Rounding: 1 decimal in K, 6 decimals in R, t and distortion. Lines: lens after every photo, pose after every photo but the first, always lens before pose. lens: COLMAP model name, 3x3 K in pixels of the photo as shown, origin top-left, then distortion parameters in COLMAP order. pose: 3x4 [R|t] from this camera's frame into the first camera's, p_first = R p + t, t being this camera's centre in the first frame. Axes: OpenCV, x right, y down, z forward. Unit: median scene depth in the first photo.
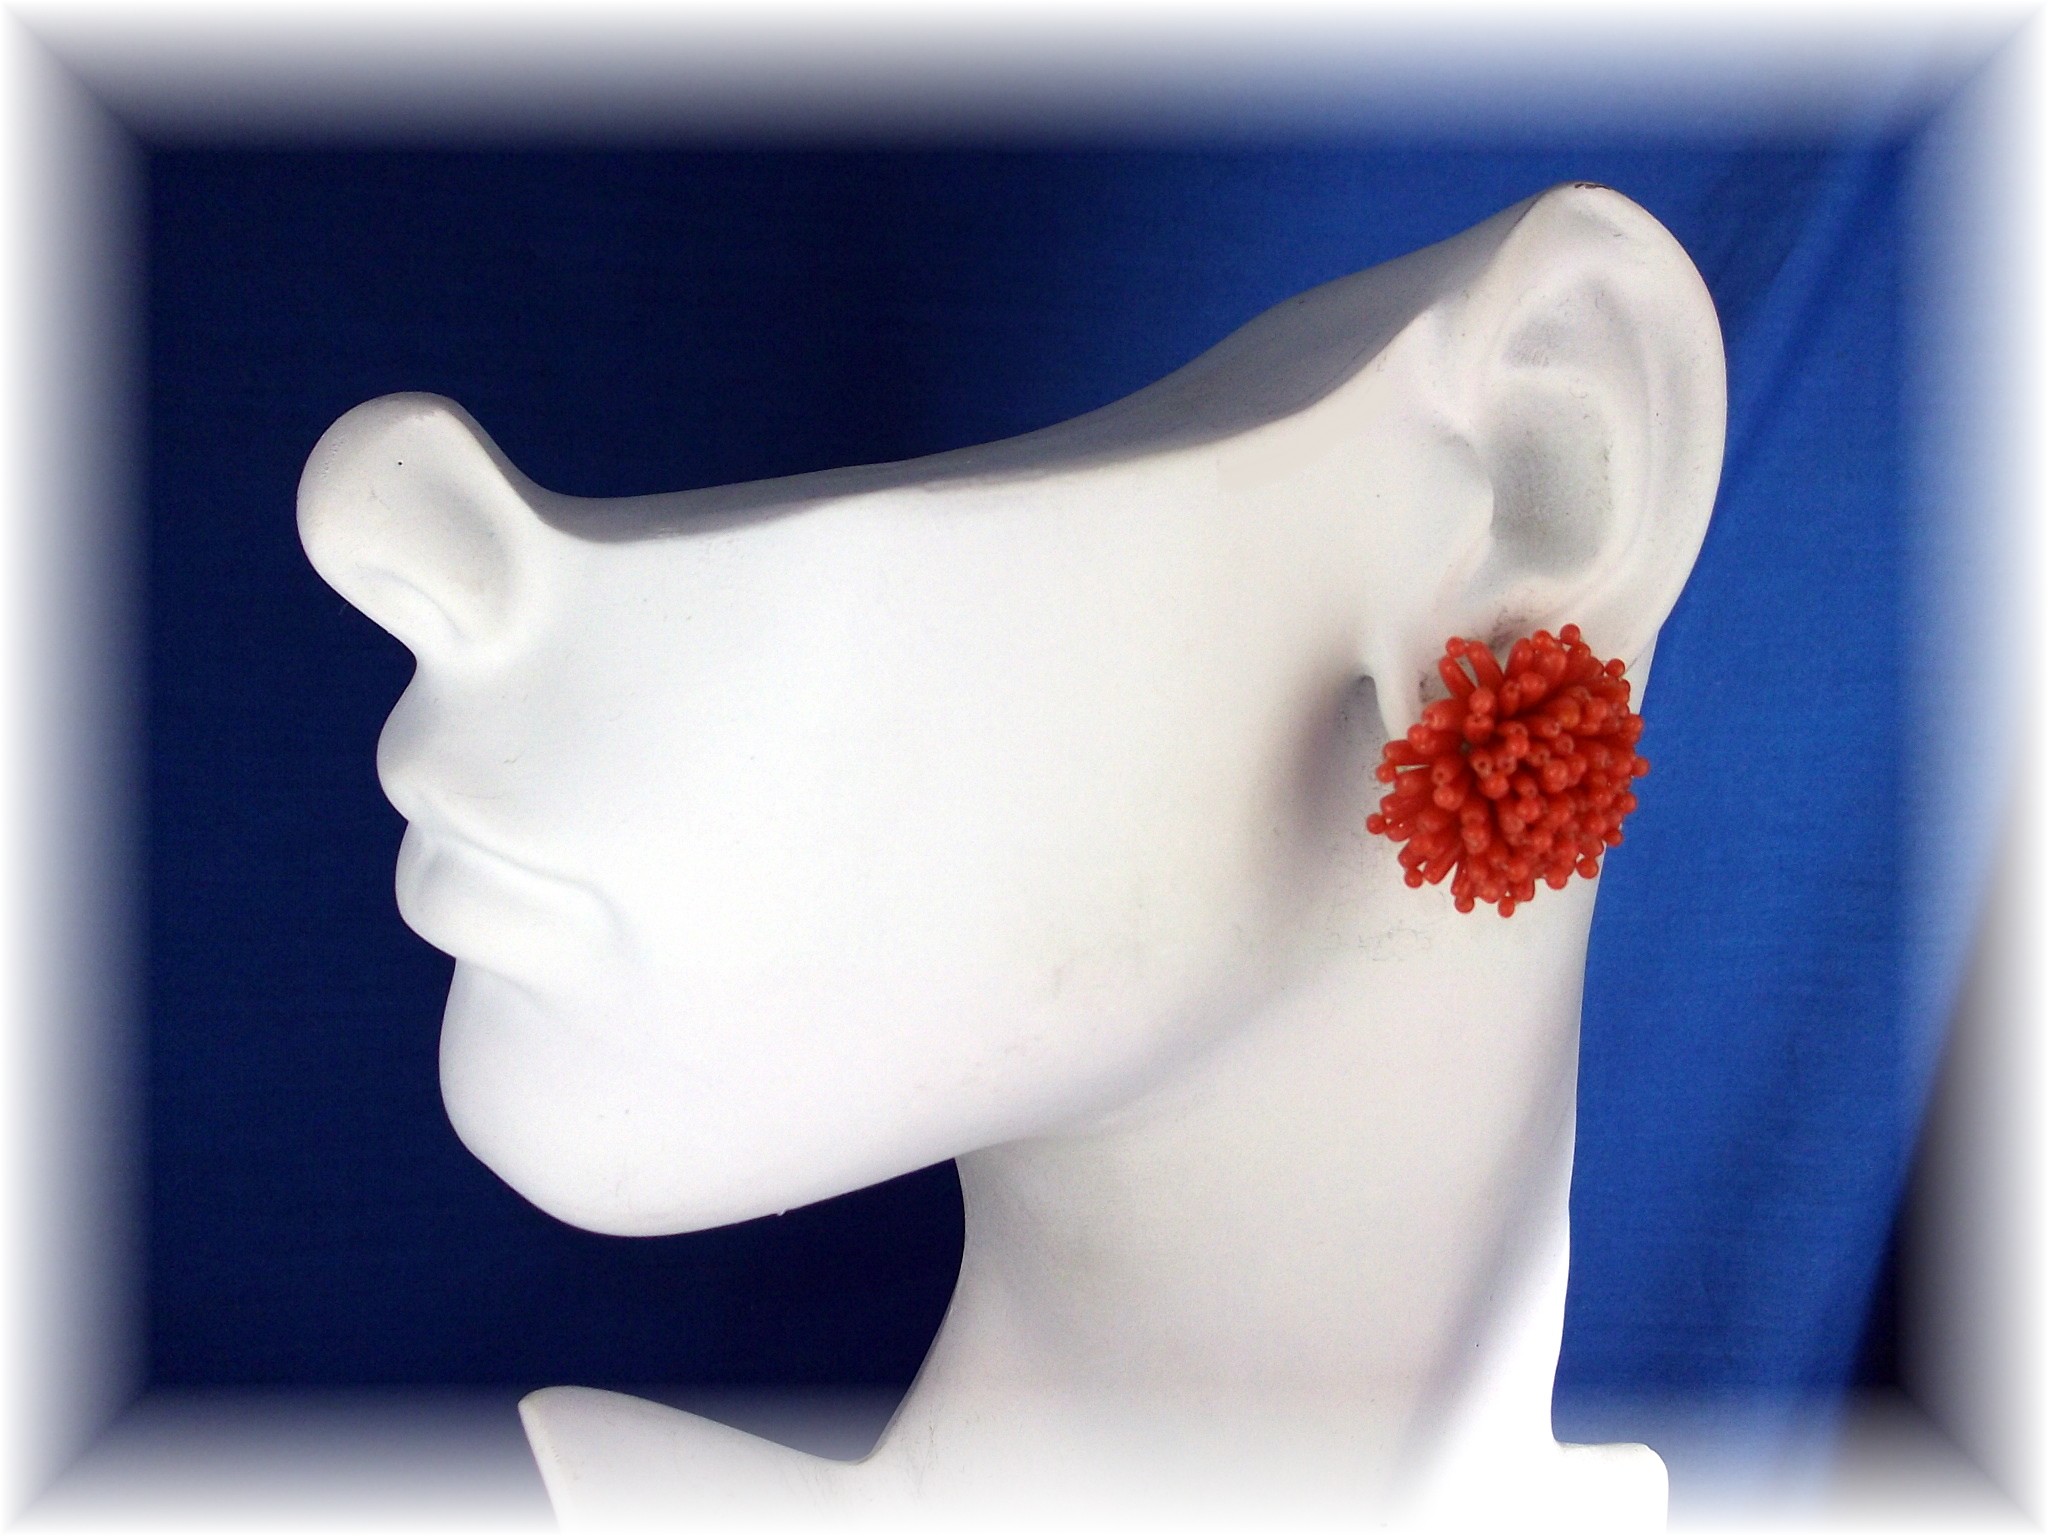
lens RADIAL K [[2170.2, 0, 1024.0], [0, 2170.2, 768.0], [0, 0, 1]] dist [-0.006535, 0.007588]
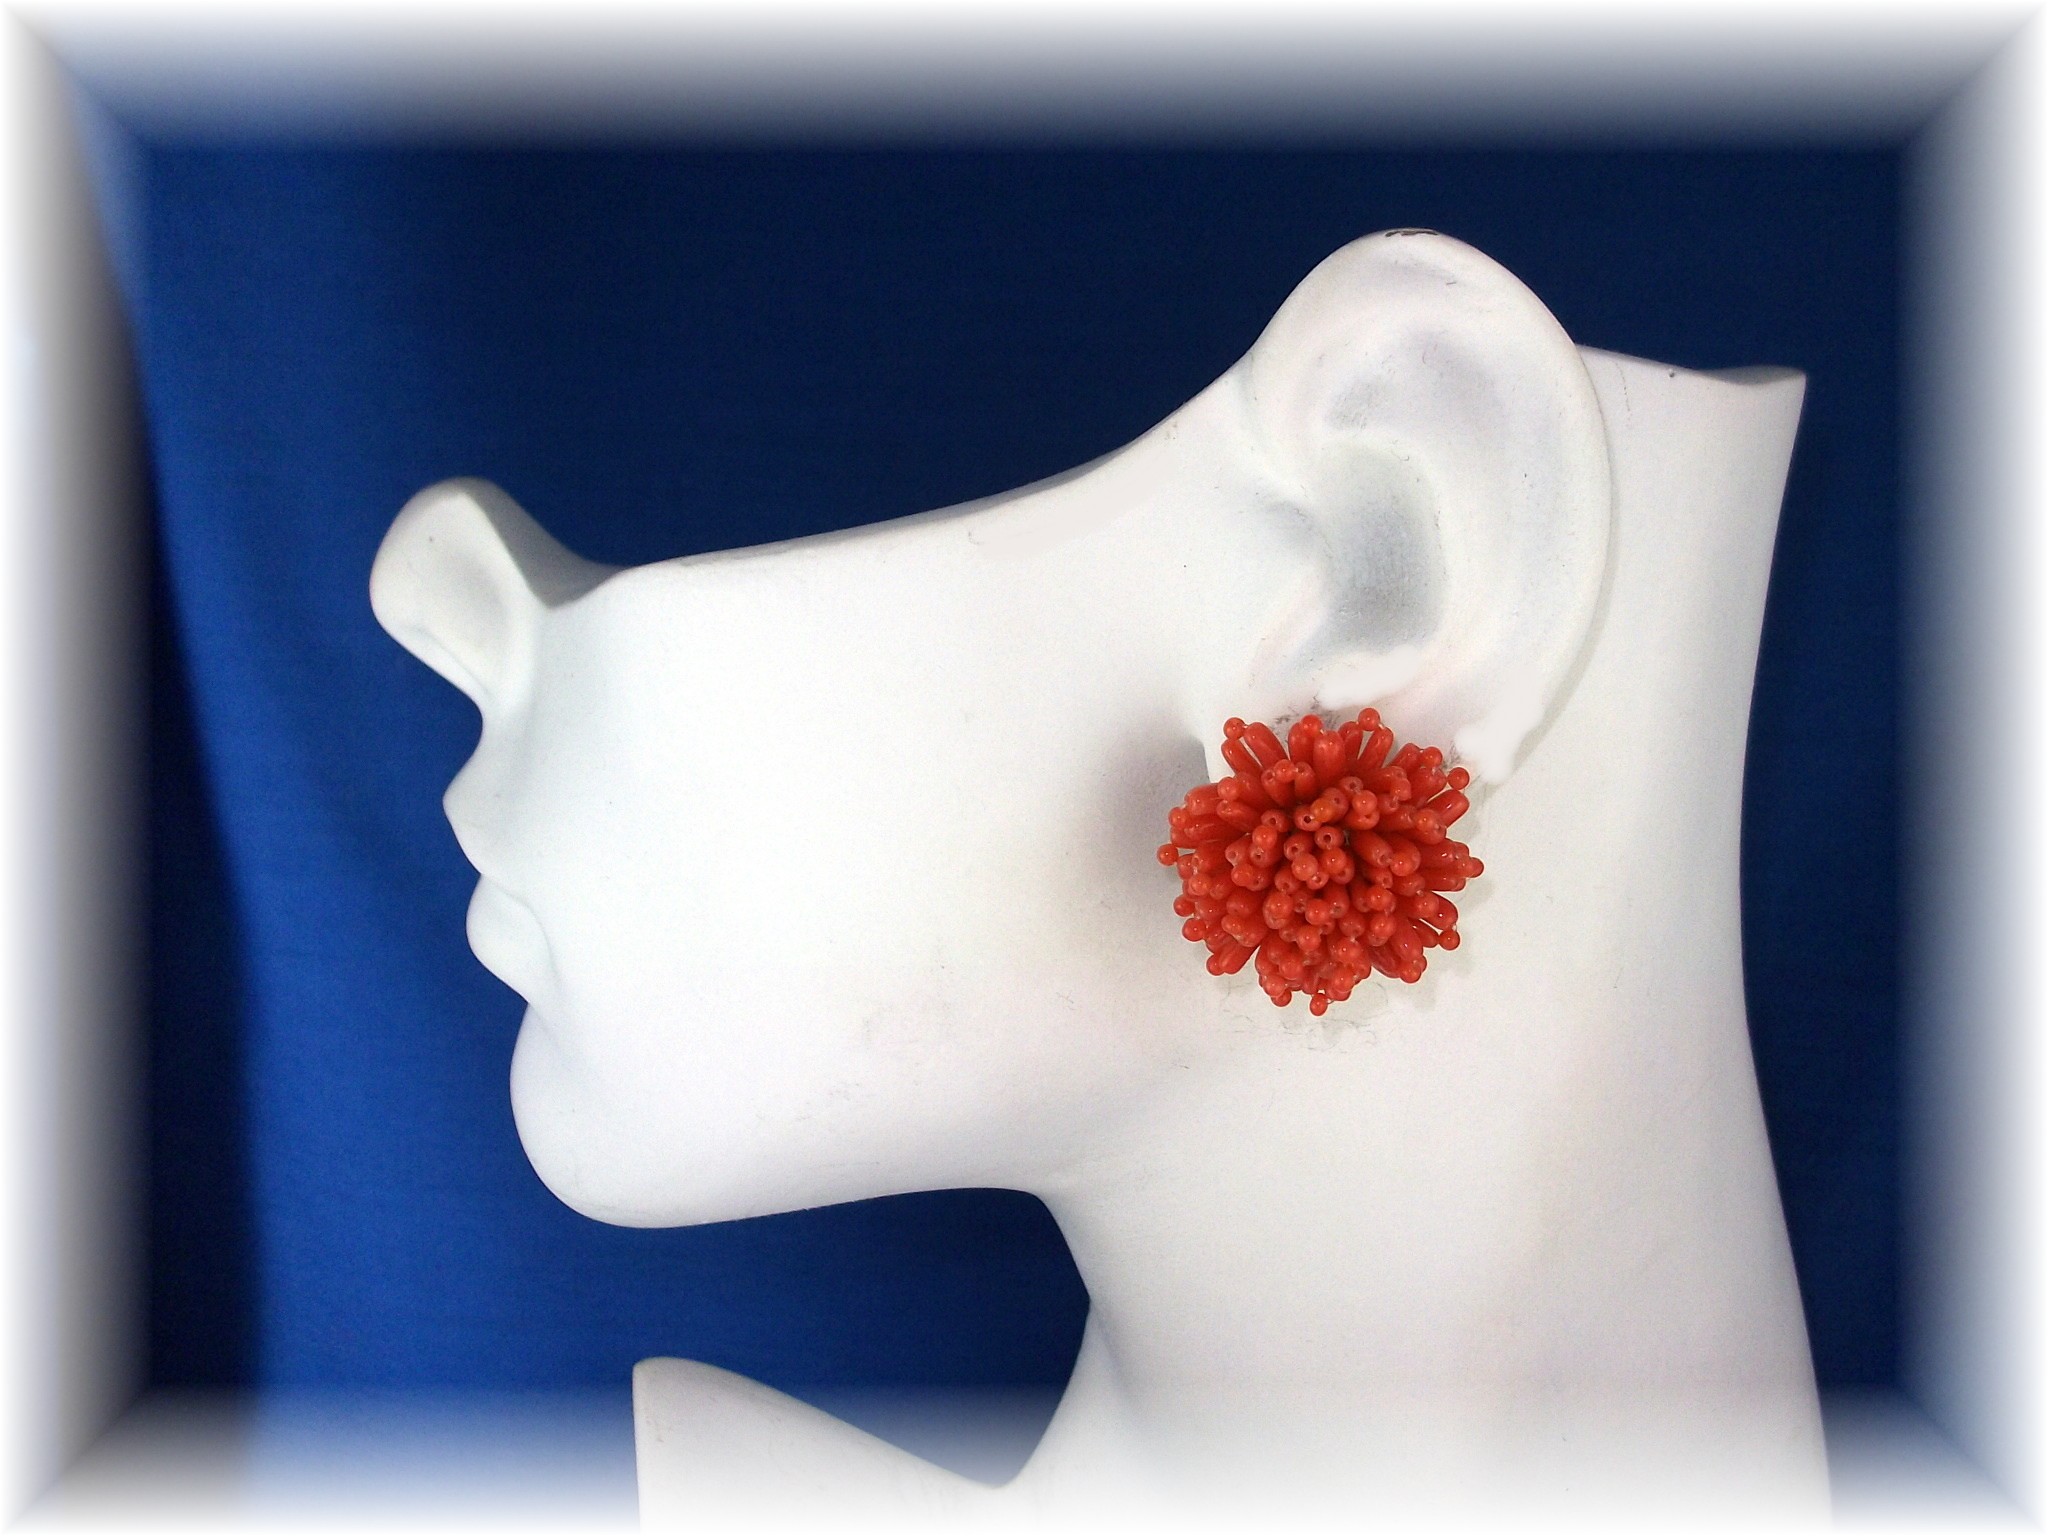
lens RADIAL K [[2170.2, 0, 1024.0], [0, 2170.2, 768.0], [0, 0, 1]] dist [-0.006535, 0.007588]
pose [[0.896618, 0.040911, -0.440912, 0.519042], [-0.049332, 0.998753, -0.007647, -0.024259], [0.440049, 0.028607, 0.897518, 0.100173]]
